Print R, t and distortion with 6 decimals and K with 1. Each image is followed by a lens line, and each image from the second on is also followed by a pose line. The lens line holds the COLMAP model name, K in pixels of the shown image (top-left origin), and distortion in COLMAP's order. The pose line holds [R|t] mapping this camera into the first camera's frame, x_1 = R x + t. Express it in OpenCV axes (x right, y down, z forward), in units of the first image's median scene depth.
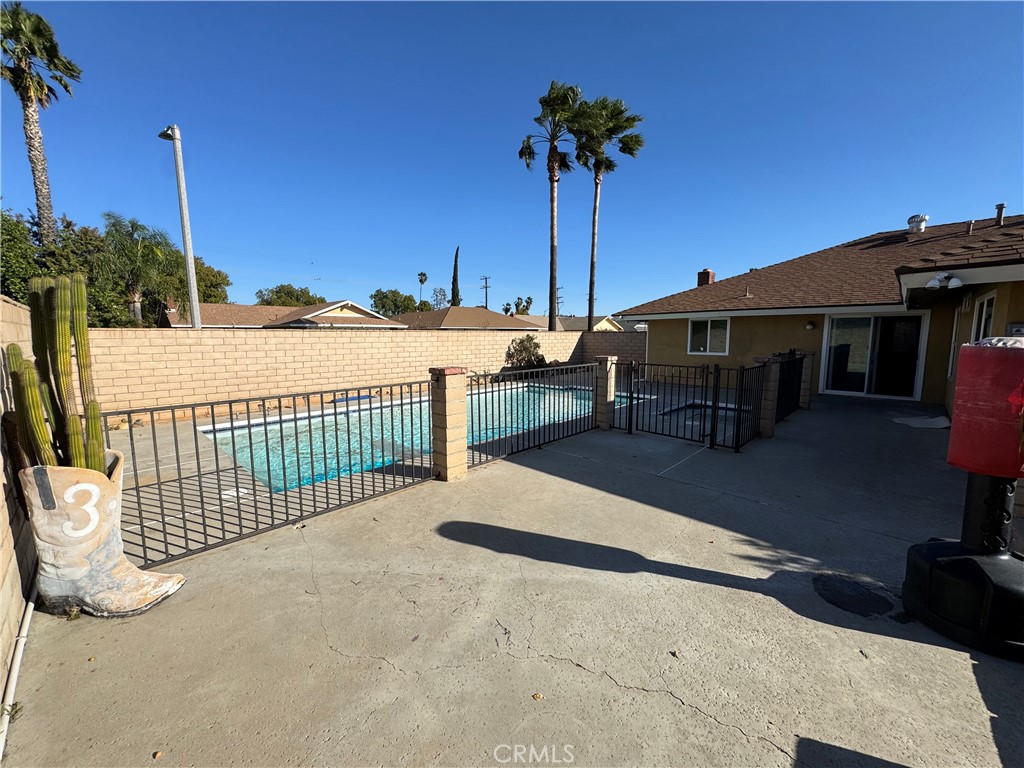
lens RADIAL K [[401.1, 0, 512.0], [0, 401.1, 384.0], [0, 0, 1]] dist [-0.001144, 0.000113]
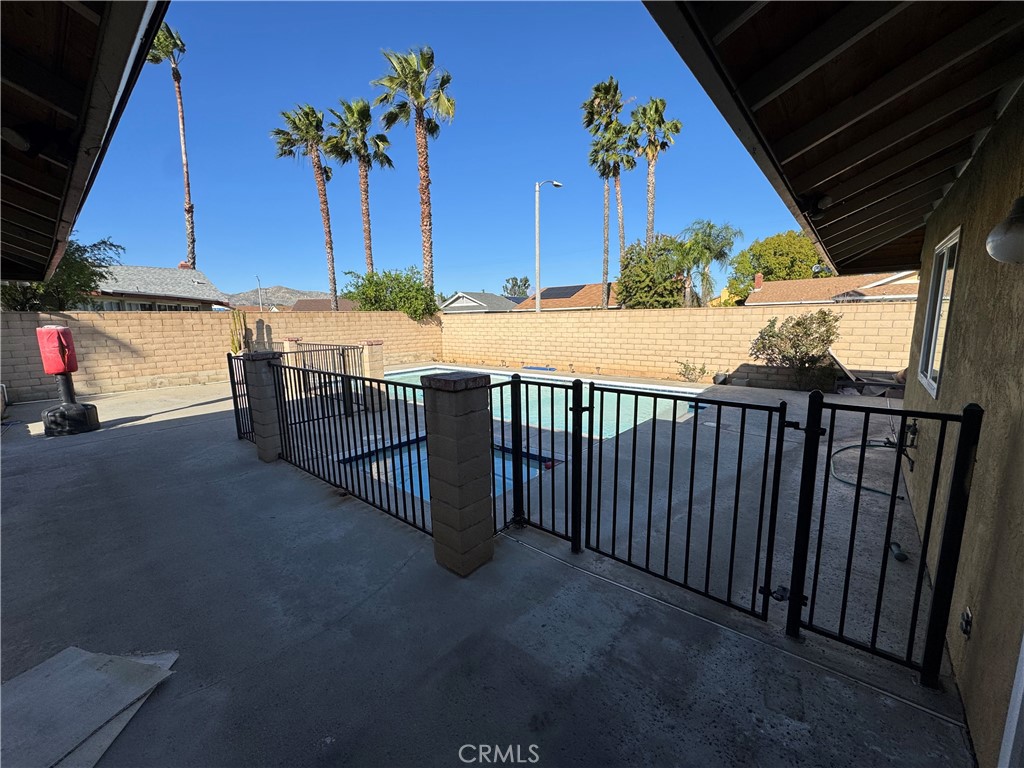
lens RADIAL K [[411.1, 0, 510.4], [0, 411.1, 382.4], [0, 0, 1]] dist [-0.003547, 0.000011]
pose [[0.057825, 0.157474, -0.985829, 0.817444], [-0.102560, 0.983193, 0.151037, -0.098446], [0.993045, 0.092373, 0.073004, 0.790454]]
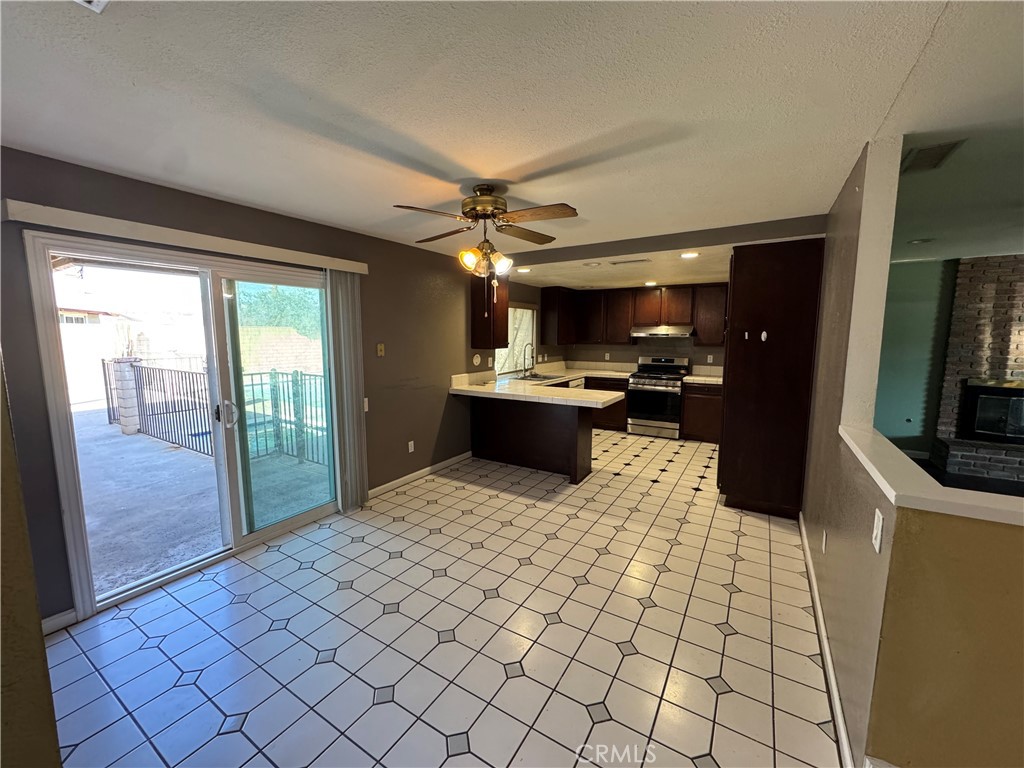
lens RADIAL K [[412.0, 0, 509.6], [0, 412.0, 384.2], [0, 0, 1]] dist [0.002877, 0.000443]
pose [[0.204738, 0.122091, -0.971173, 2.087097], [-0.122434, 0.987592, 0.098344, -0.235633], [0.971129, 0.098770, 0.217146, 1.688493]]
